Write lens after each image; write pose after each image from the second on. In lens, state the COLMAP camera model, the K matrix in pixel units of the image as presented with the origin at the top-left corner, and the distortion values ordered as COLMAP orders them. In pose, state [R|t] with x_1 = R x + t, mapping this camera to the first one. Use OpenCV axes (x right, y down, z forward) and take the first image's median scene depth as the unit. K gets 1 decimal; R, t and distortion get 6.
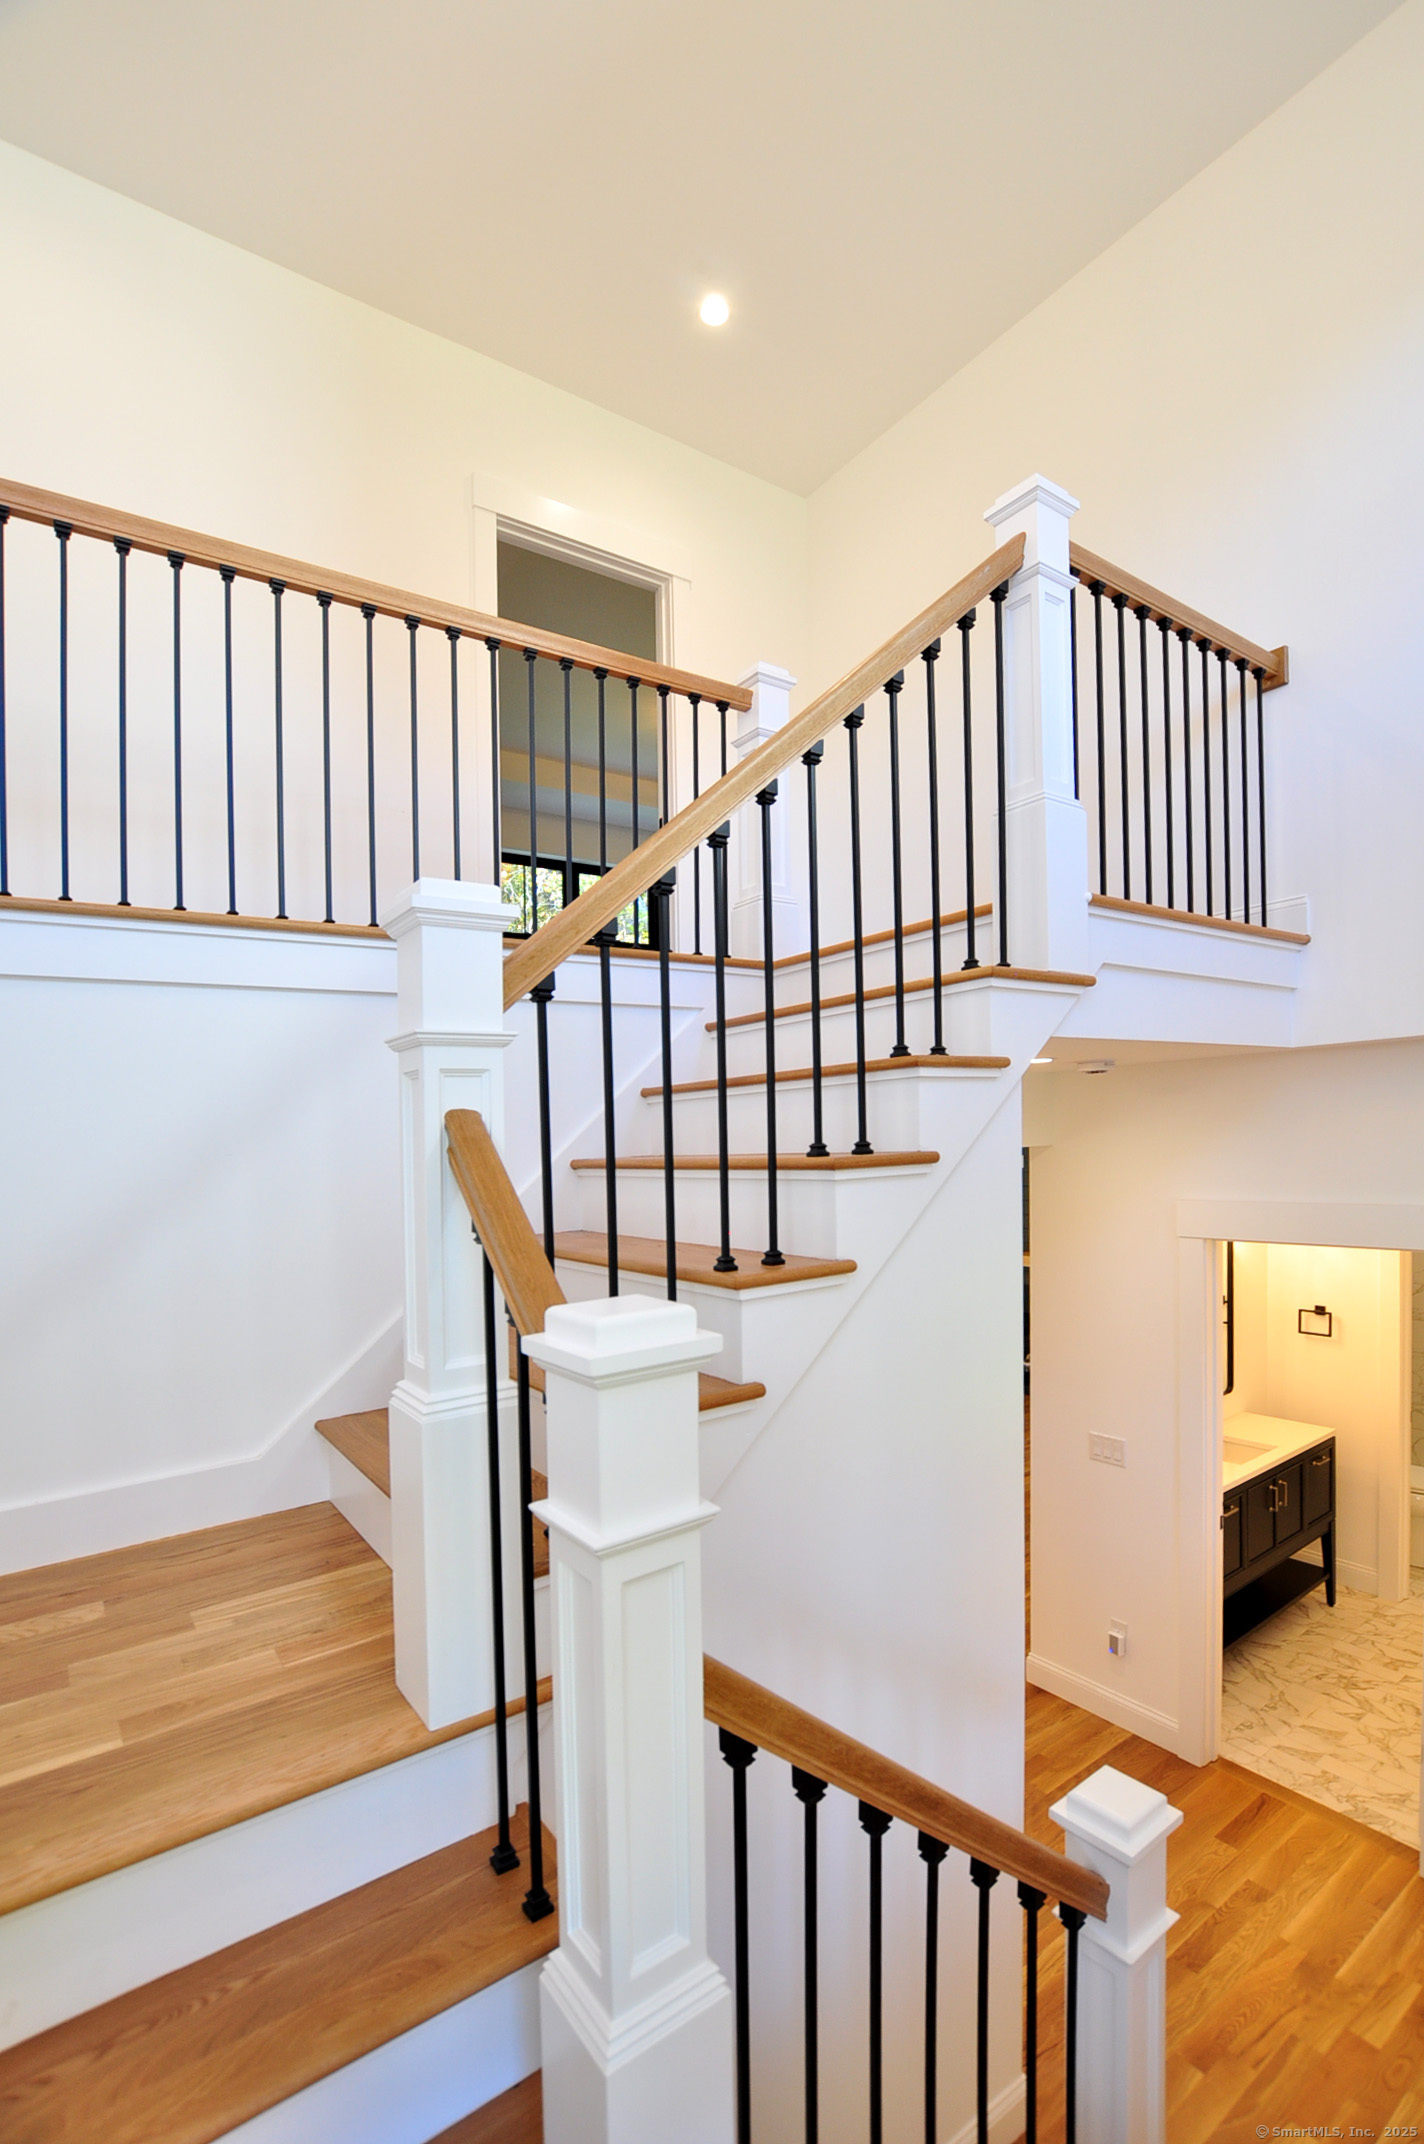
lens RADIAL K [[944.2, 0, 750.6], [0, 944.2, 1080.4], [0, 0, 1]] dist [-0.035714, 0.006149]
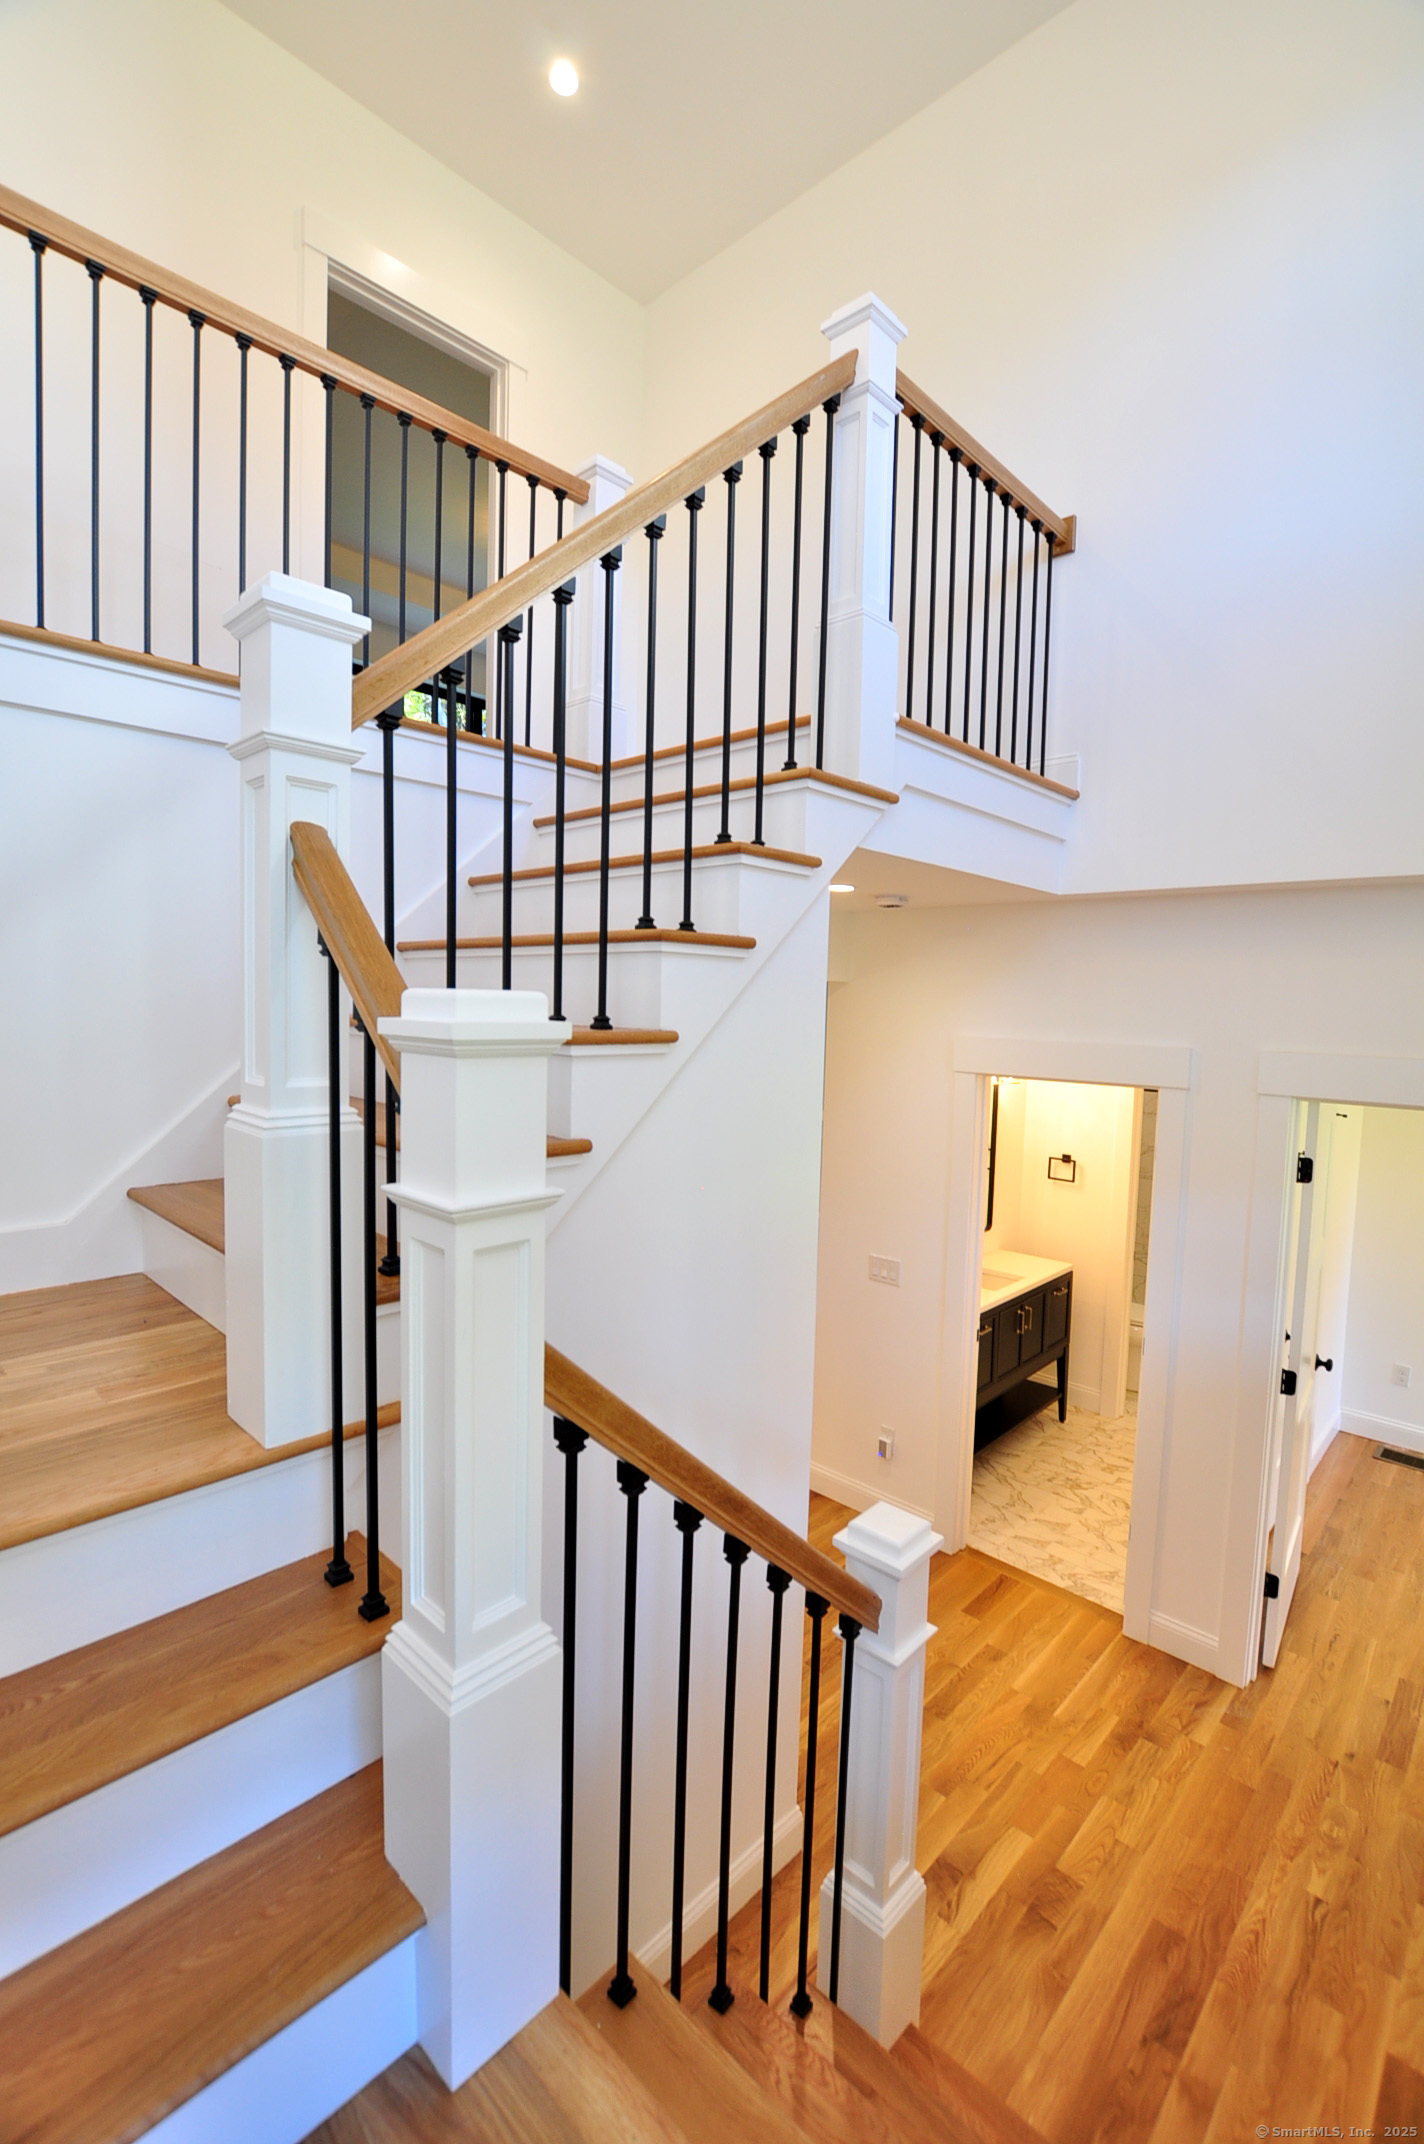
lens RADIAL K [[932.2, 0, 712.0], [0, 932.2, 1072.0], [0, 0, 1]] dist [-0.025237, -0.000817]
pose [[0.983151, 0.017077, 0.181994, -0.042112], [-0.029828, 0.997269, 0.067560, 0.159757], [-0.180343, -0.071850, 0.980976, -0.051067]]
